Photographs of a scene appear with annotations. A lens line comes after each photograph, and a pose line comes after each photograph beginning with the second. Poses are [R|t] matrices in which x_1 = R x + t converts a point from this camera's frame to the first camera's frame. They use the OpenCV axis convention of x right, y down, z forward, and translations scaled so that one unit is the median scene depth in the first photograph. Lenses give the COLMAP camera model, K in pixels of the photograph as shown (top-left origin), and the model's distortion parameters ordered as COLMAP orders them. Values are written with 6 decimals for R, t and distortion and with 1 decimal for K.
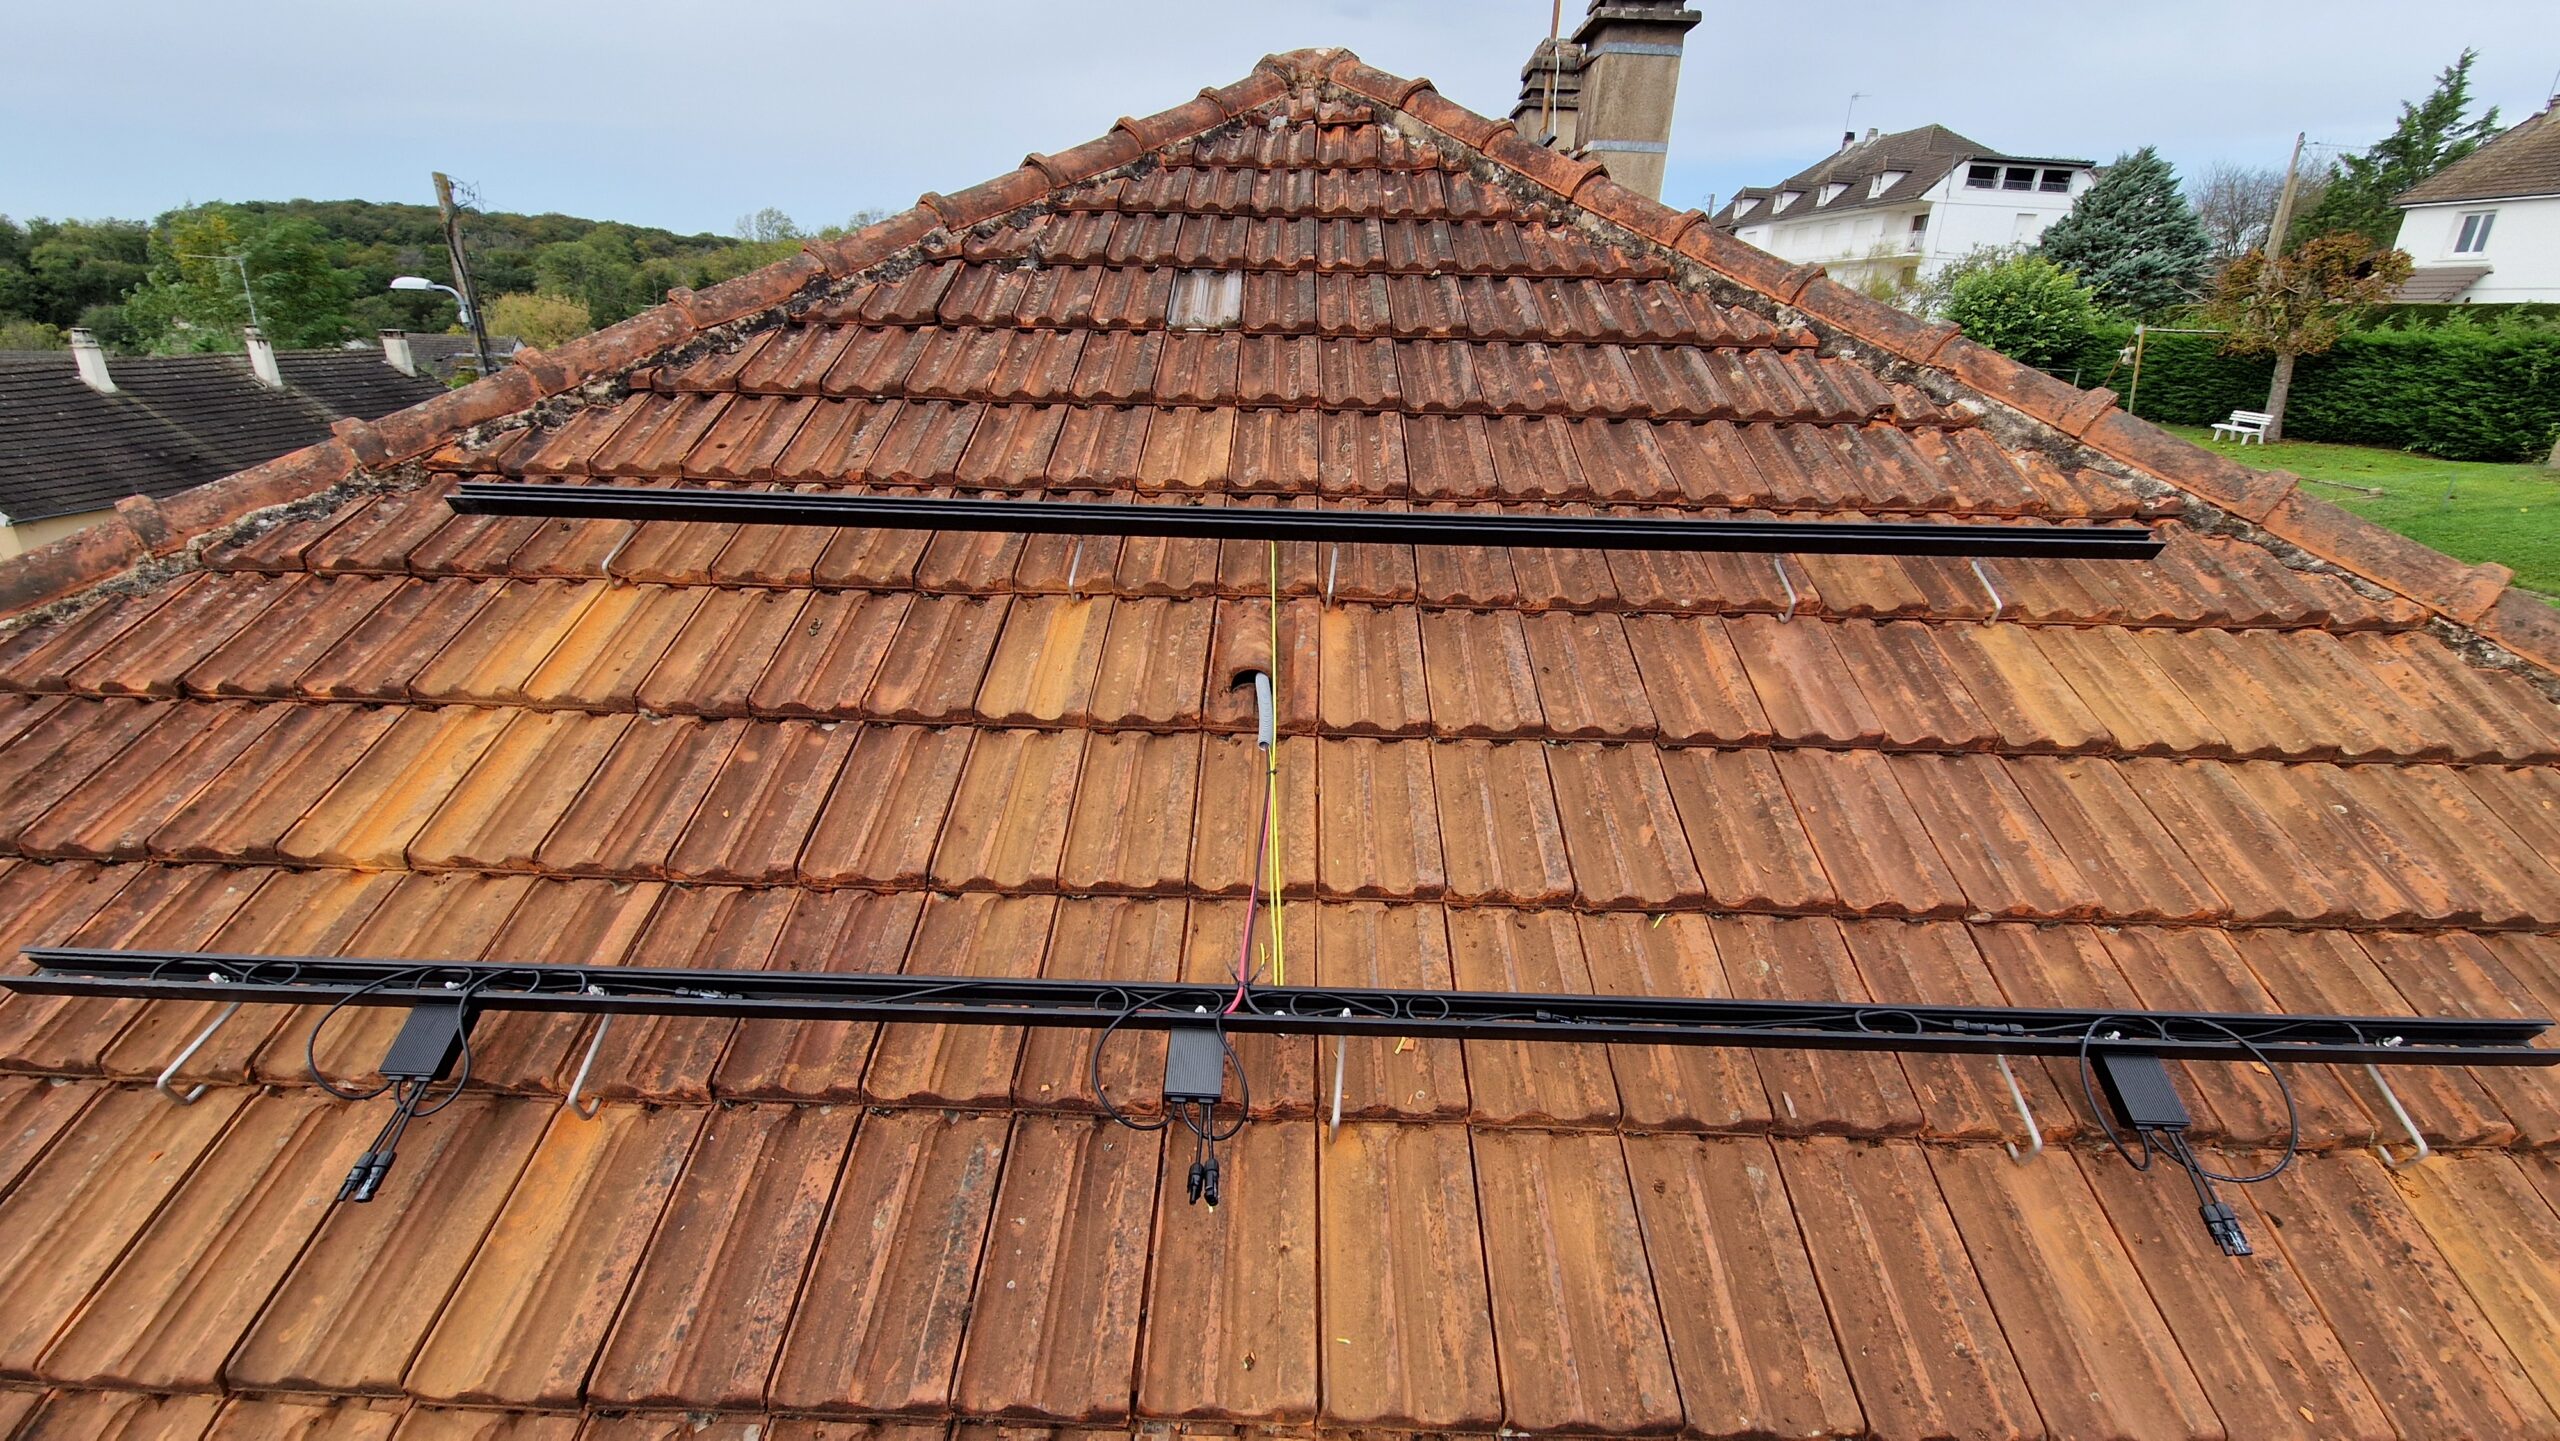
lens RADIAL K [[1012.5, 0, 1270.6], [0, 1012.5, 720.5], [0, 0, 1]] dist [0.002754, -0.003923]
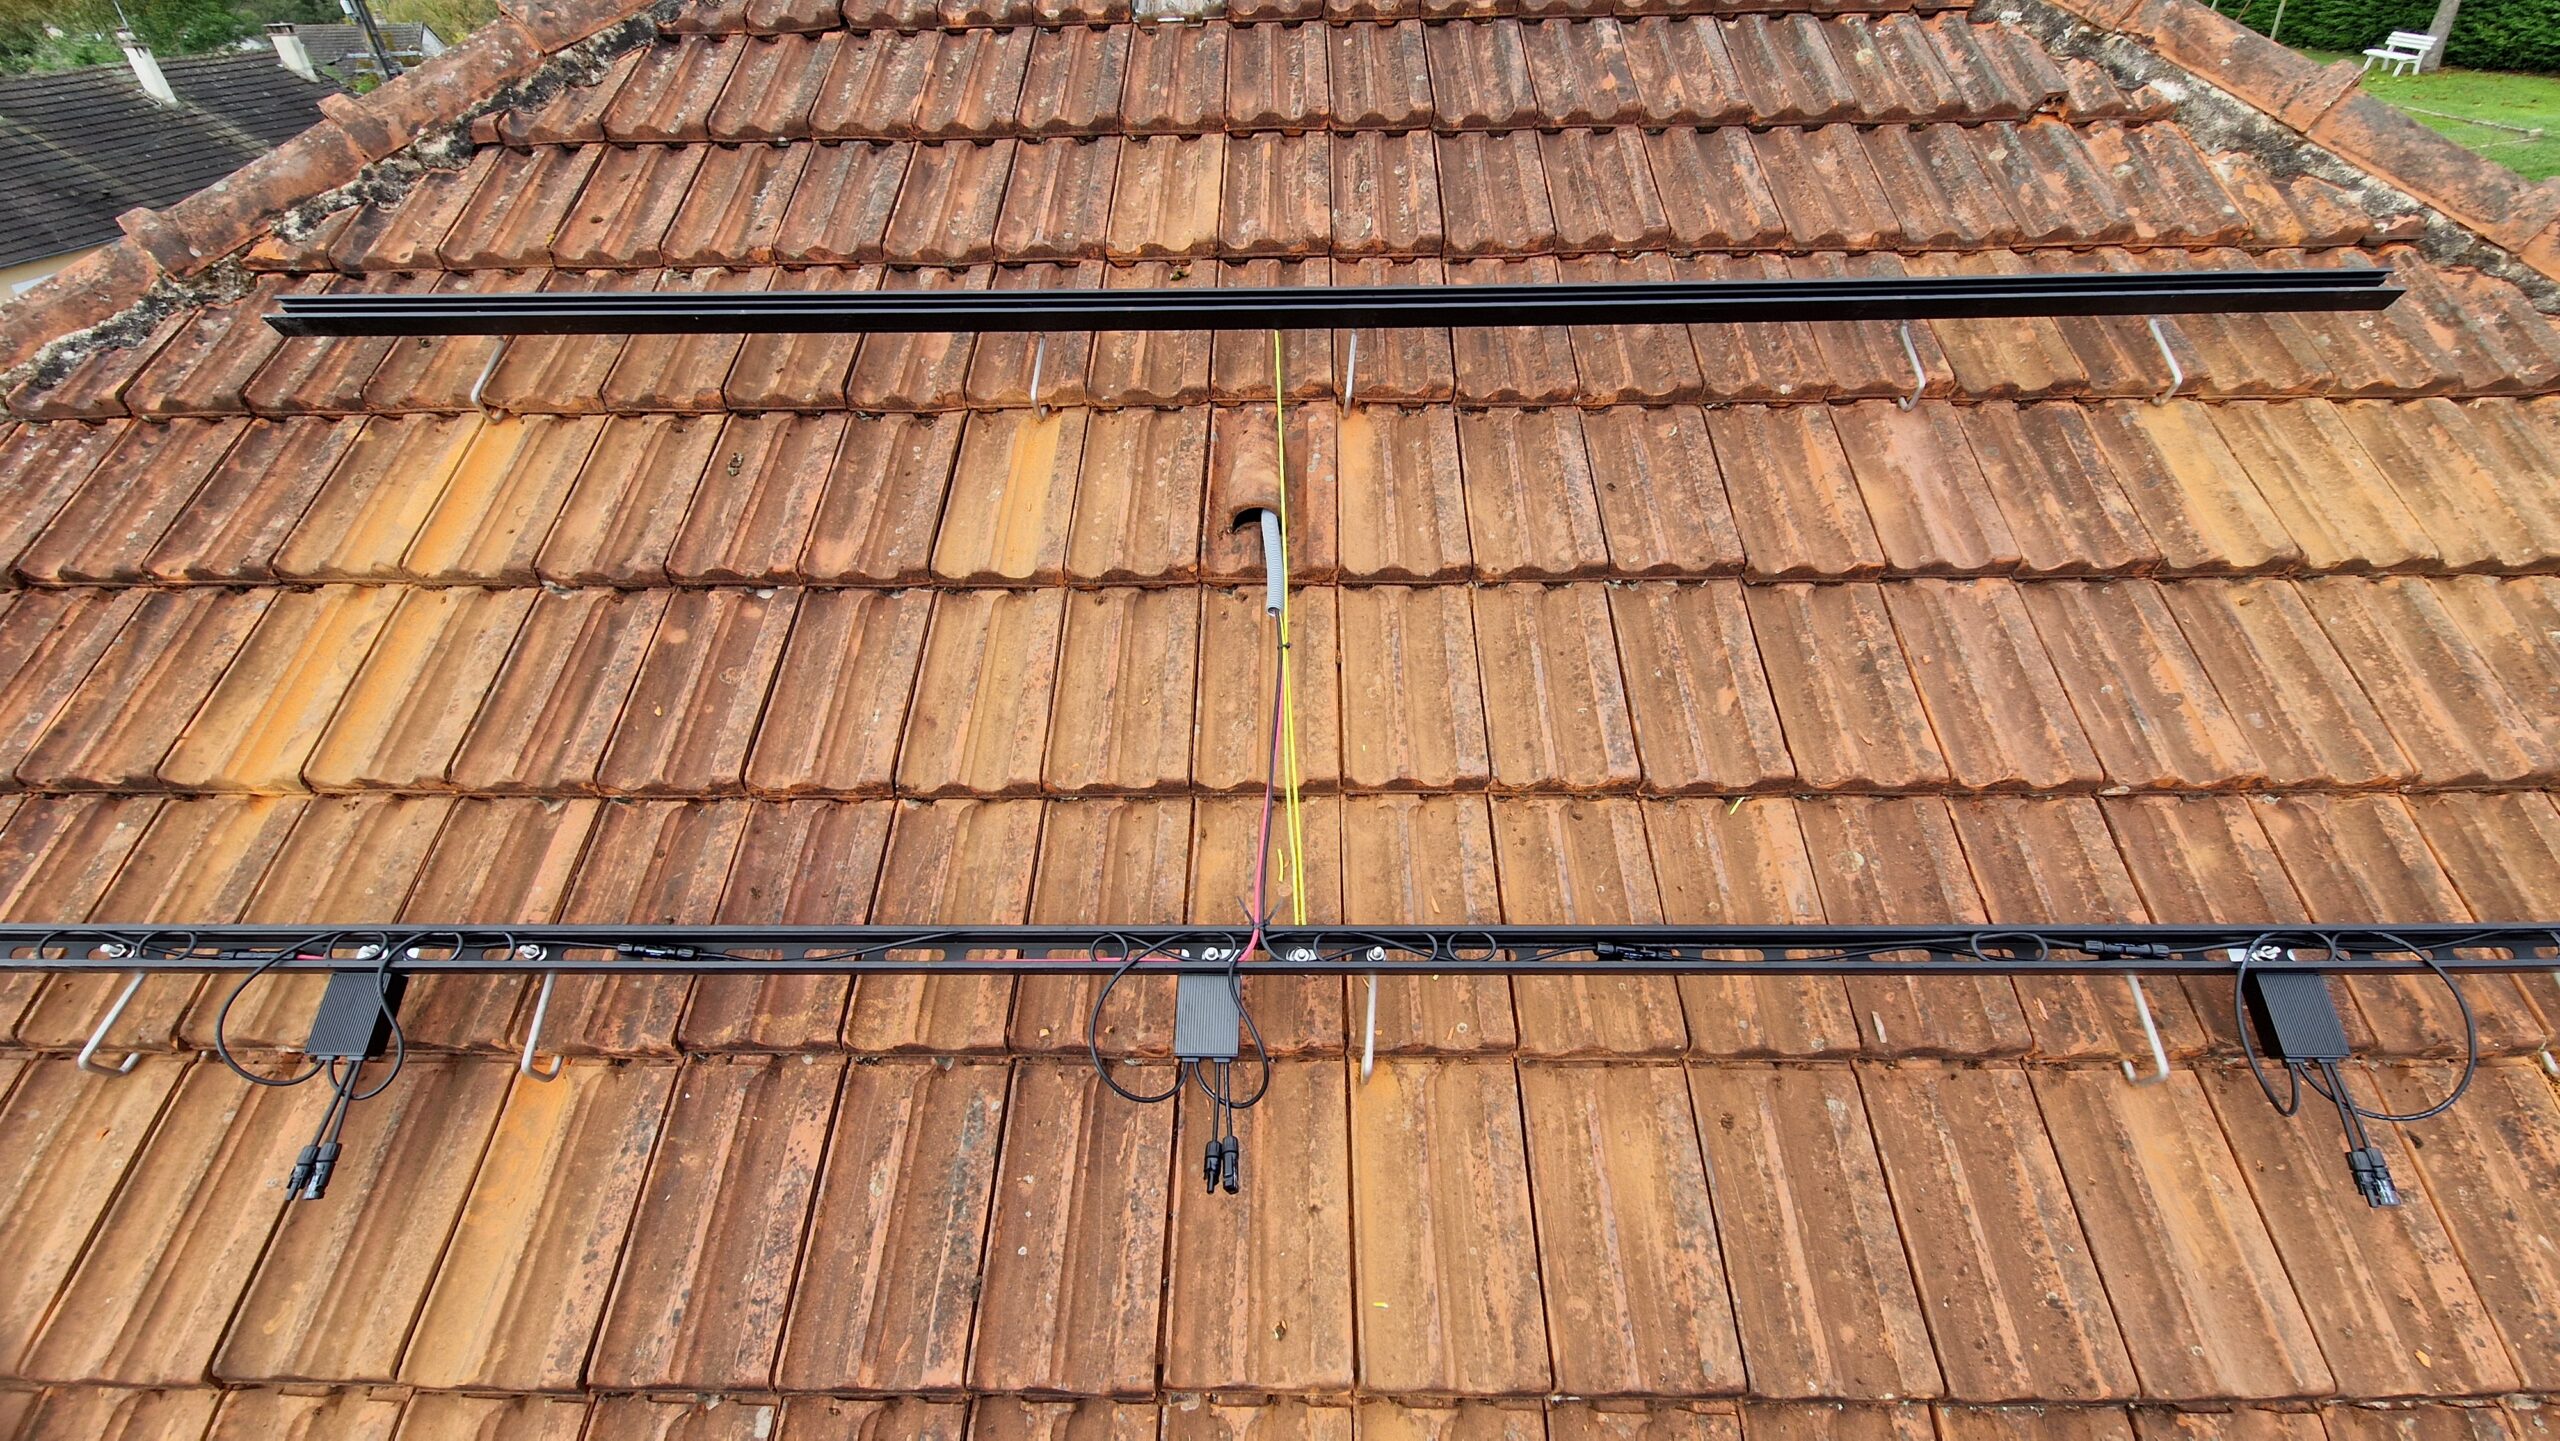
lens RADIAL K [[1012.5, 0, 1265.4], [0, 1012.5, 712.3], [0, 0, 1]] dist [0.002754, -0.003923]
pose [[0.999182, -0.031411, -0.025471, 0.004865], [0.036956, 0.964980, 0.259708, -0.113366], [0.016422, -0.260437, 0.965351, 0.169744]]
